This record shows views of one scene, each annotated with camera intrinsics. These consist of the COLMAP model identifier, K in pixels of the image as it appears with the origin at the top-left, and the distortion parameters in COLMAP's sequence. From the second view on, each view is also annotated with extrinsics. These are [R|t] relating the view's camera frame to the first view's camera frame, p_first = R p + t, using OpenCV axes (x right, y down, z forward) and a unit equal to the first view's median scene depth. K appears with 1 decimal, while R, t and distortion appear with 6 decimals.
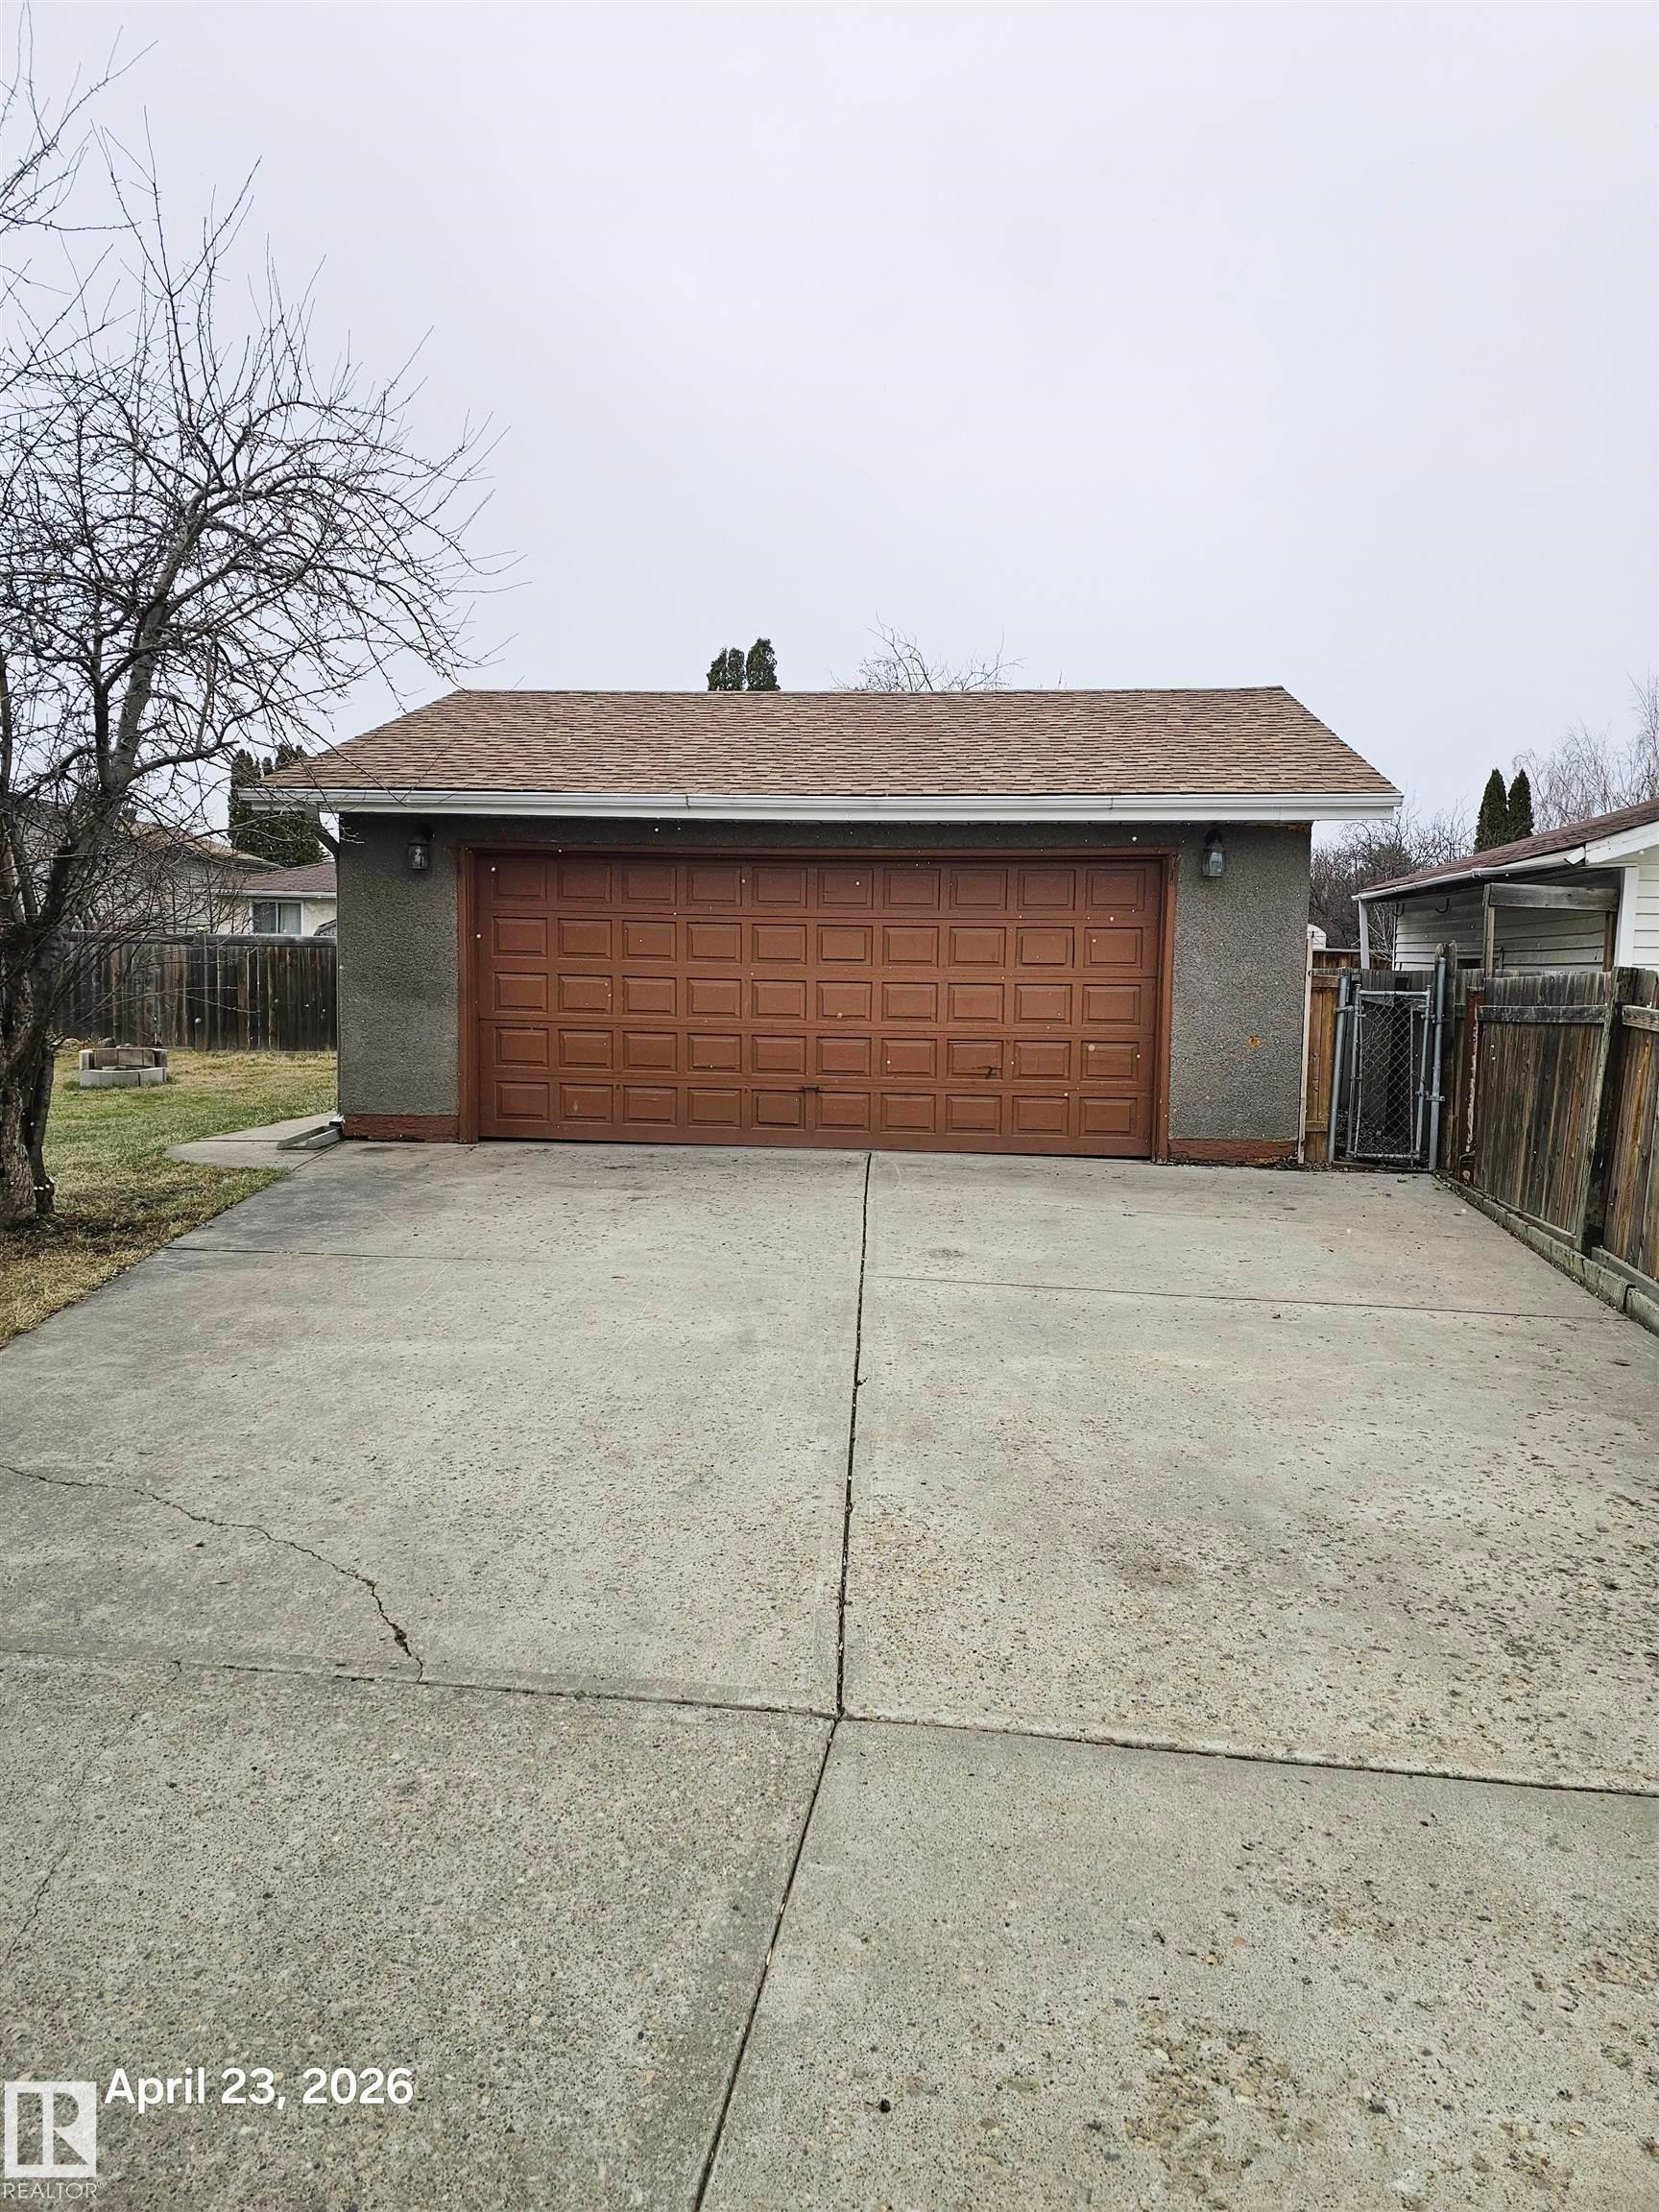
lens RADIAL K [[1443.7, 0, 813.2], [0, 1443.7, 1107.3], [0, 0, 1]] dist [0.063437, -0.044758]
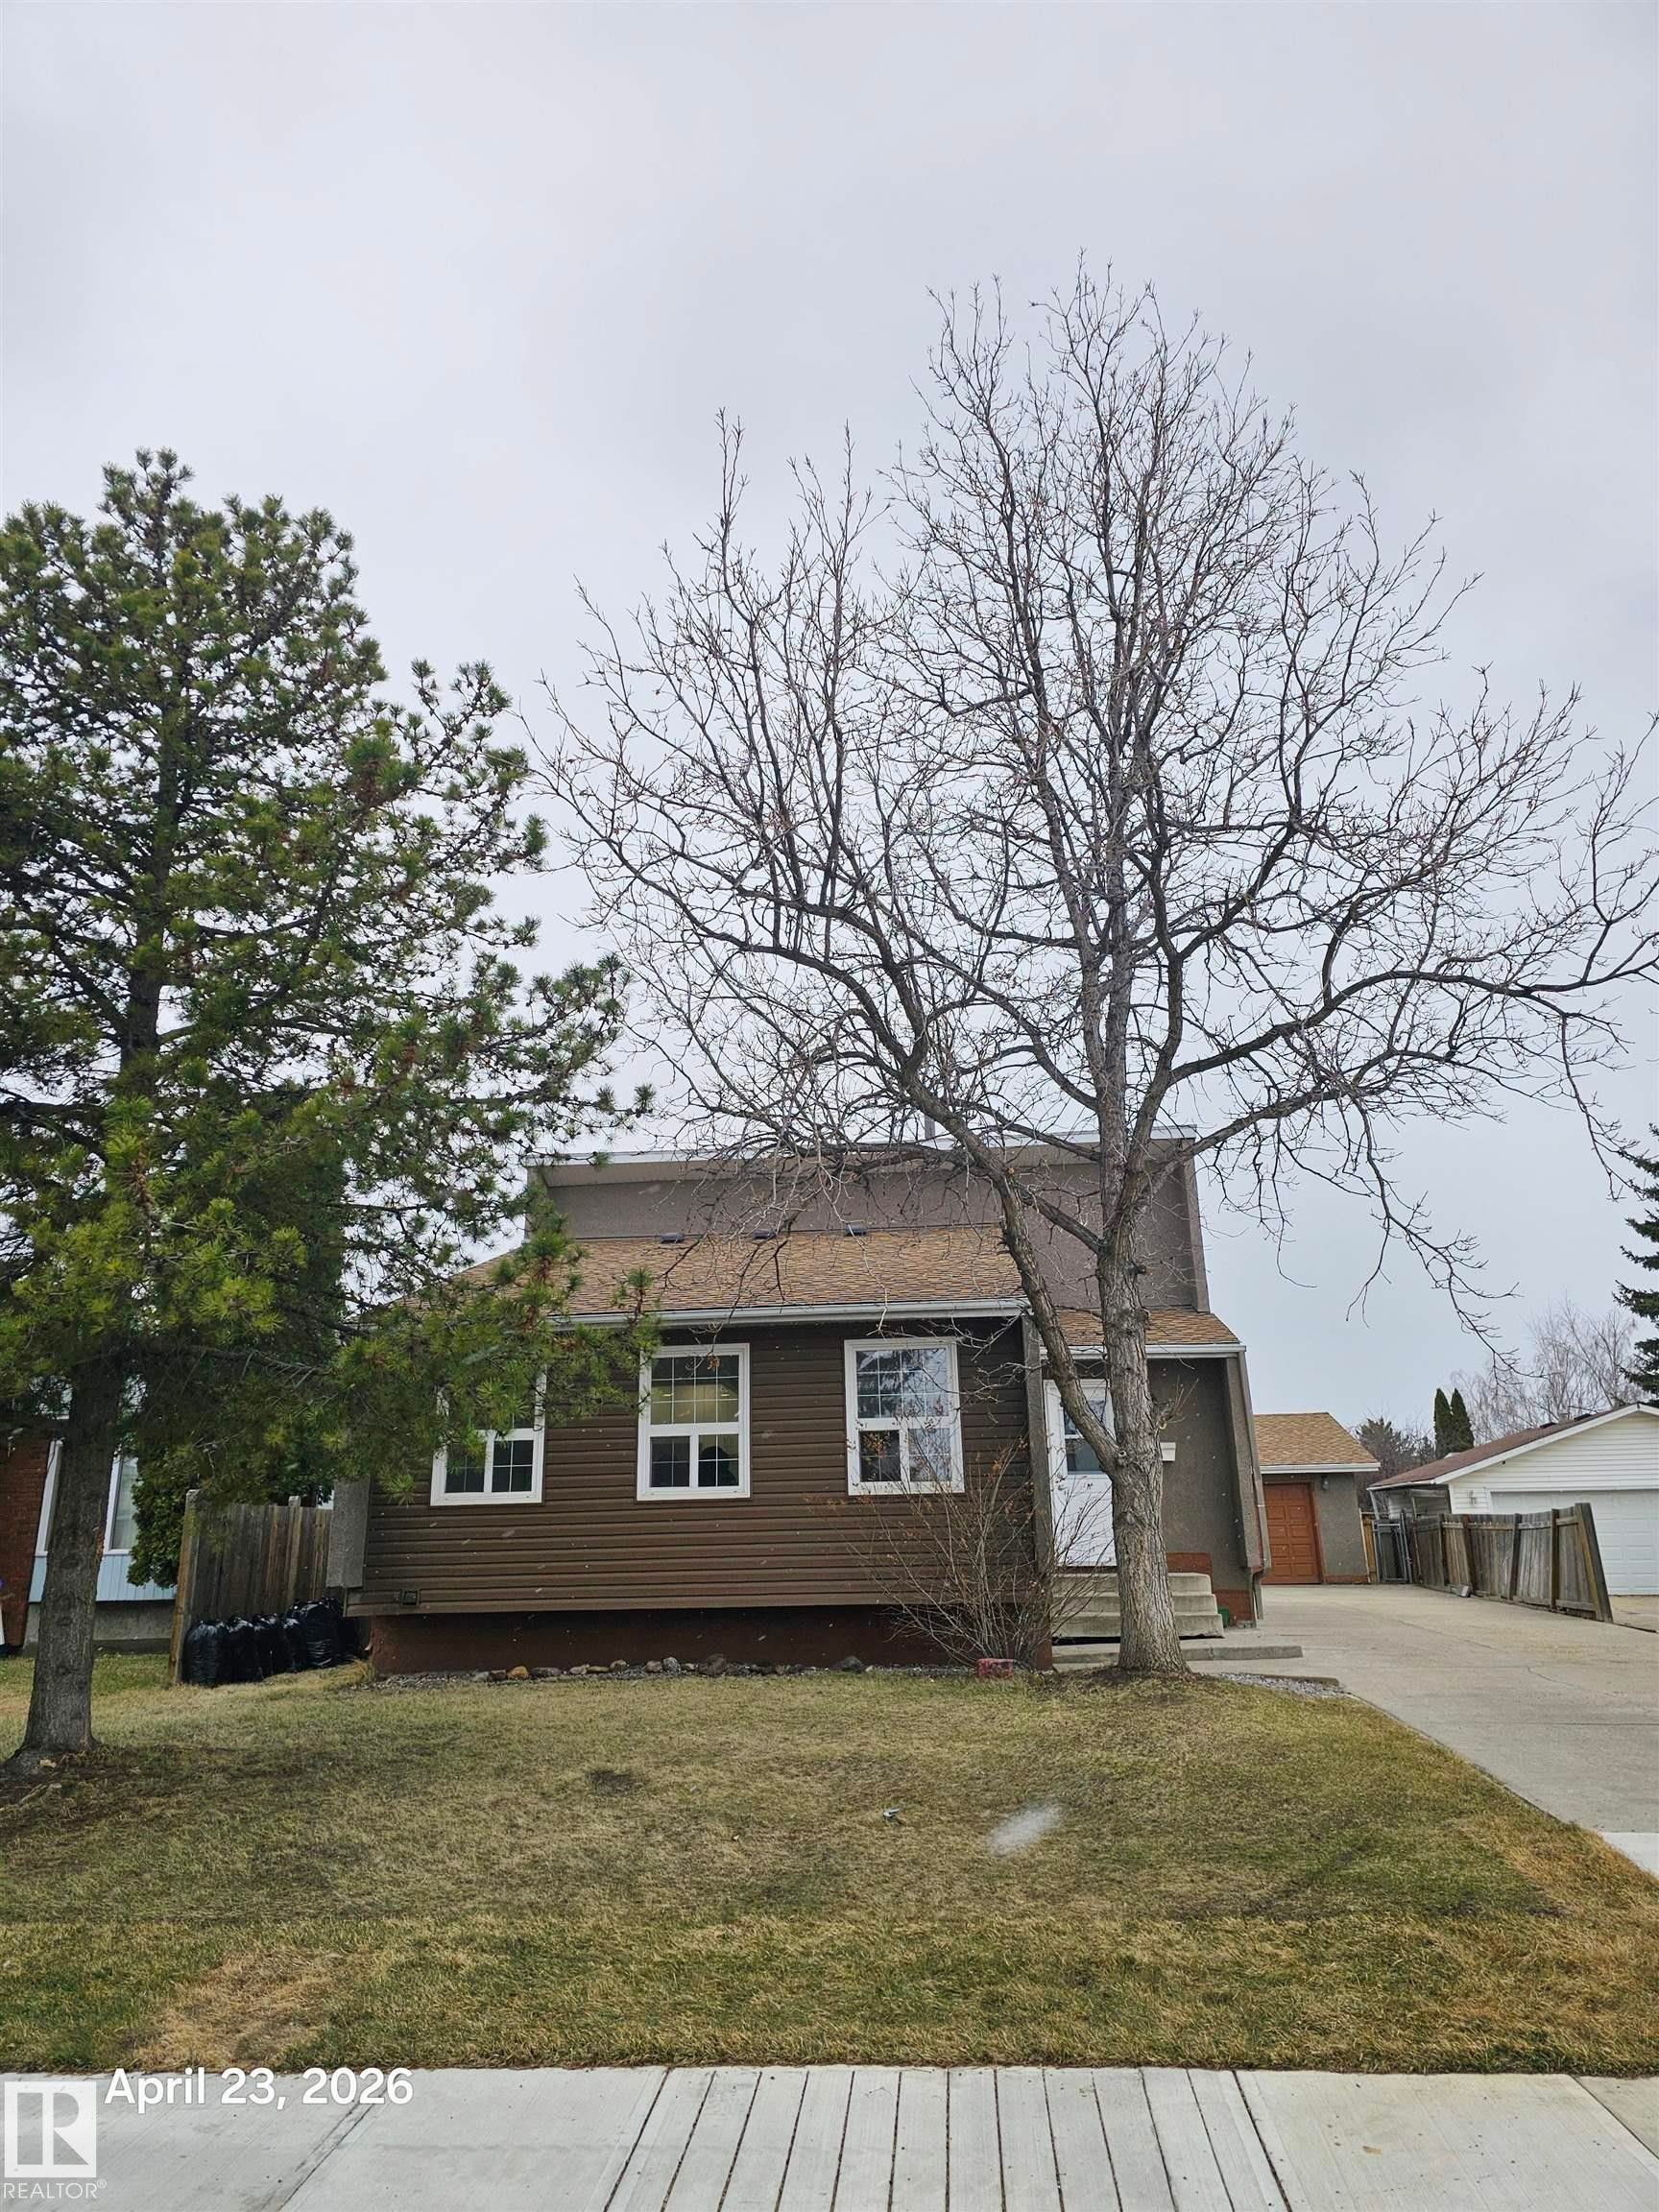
lens RADIAL K [[1443.7, 0, 813.2], [0, 1443.7, 1107.3], [0, 0, 1]] dist [0.063437, -0.044758]
pose [[0.999230, -0.036096, 0.015378, -1.962414], [0.039235, 0.922406, -0.384223, 0.578534], [-0.000316, 0.384531, 0.923112, -5.163314]]
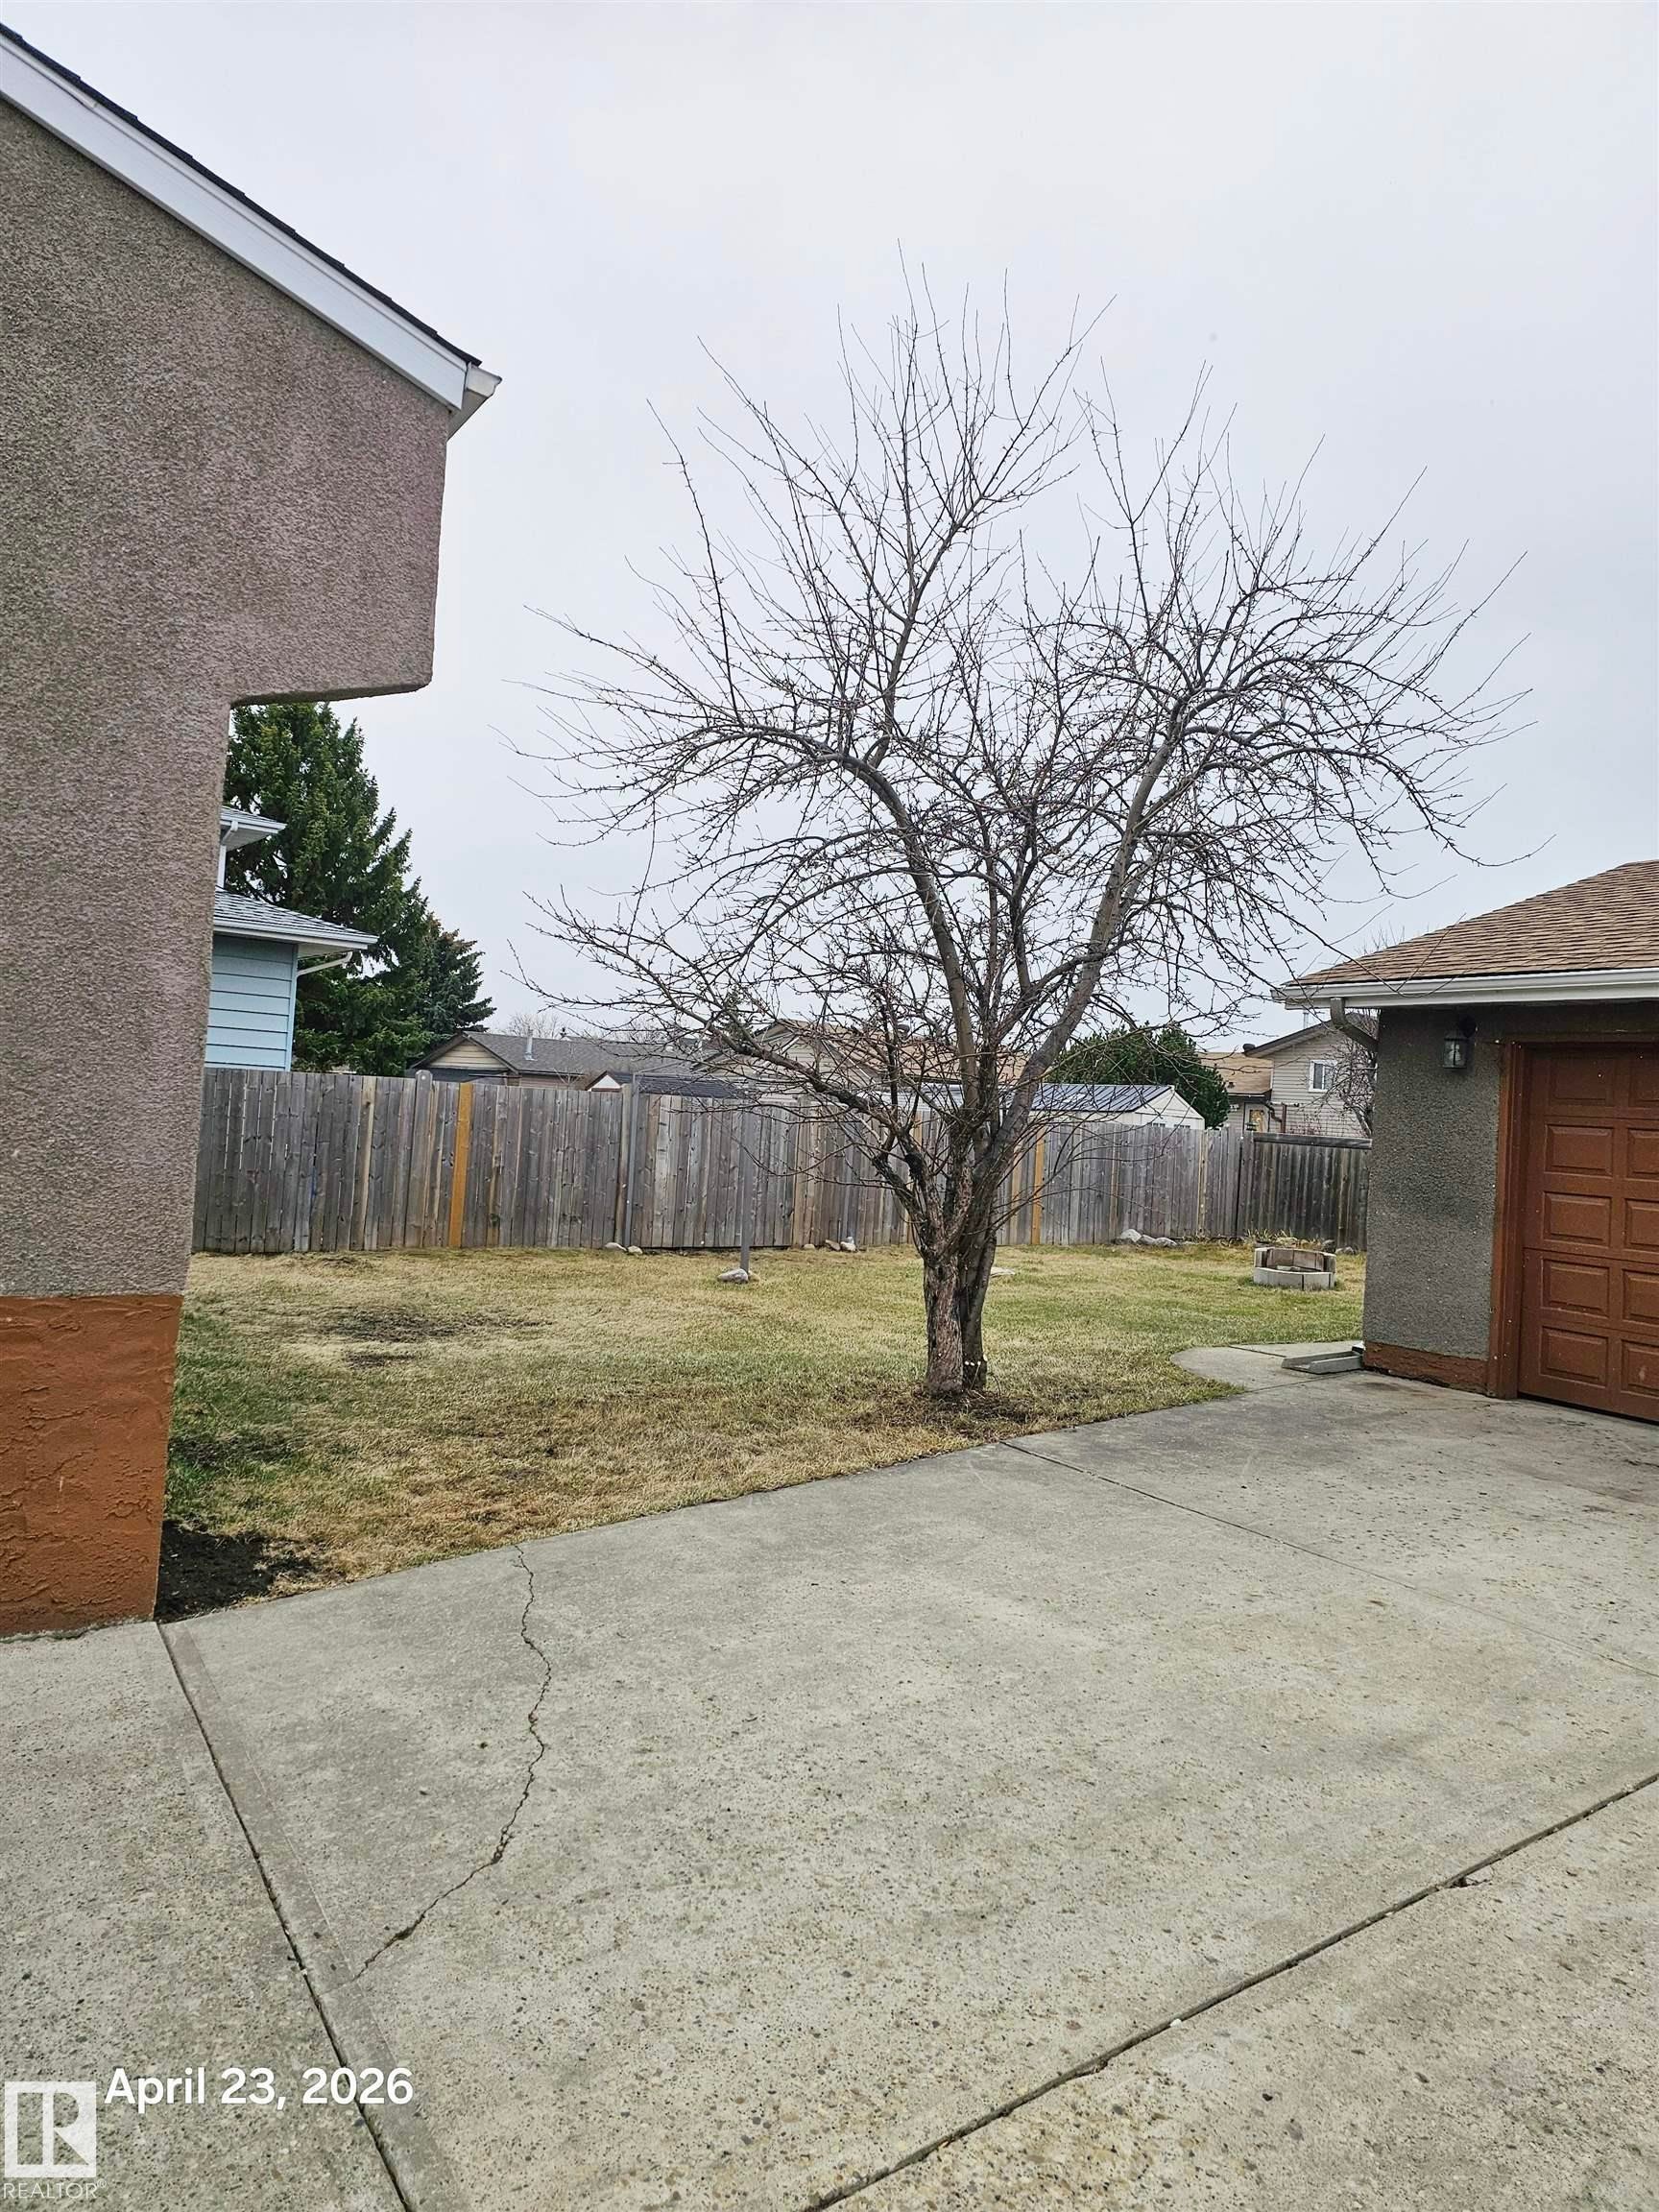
lens RADIAL K [[1443.7, 0, 813.2], [0, 1443.7, 1107.3], [0, 0, 1]] dist [0.063437, -0.044758]
pose [[0.645670, 0.017451, -0.763417, 0.332461], [-0.126325, 0.988405, -0.084248, -0.044702], [0.753095, 0.150835, 0.640388, 0.366773]]
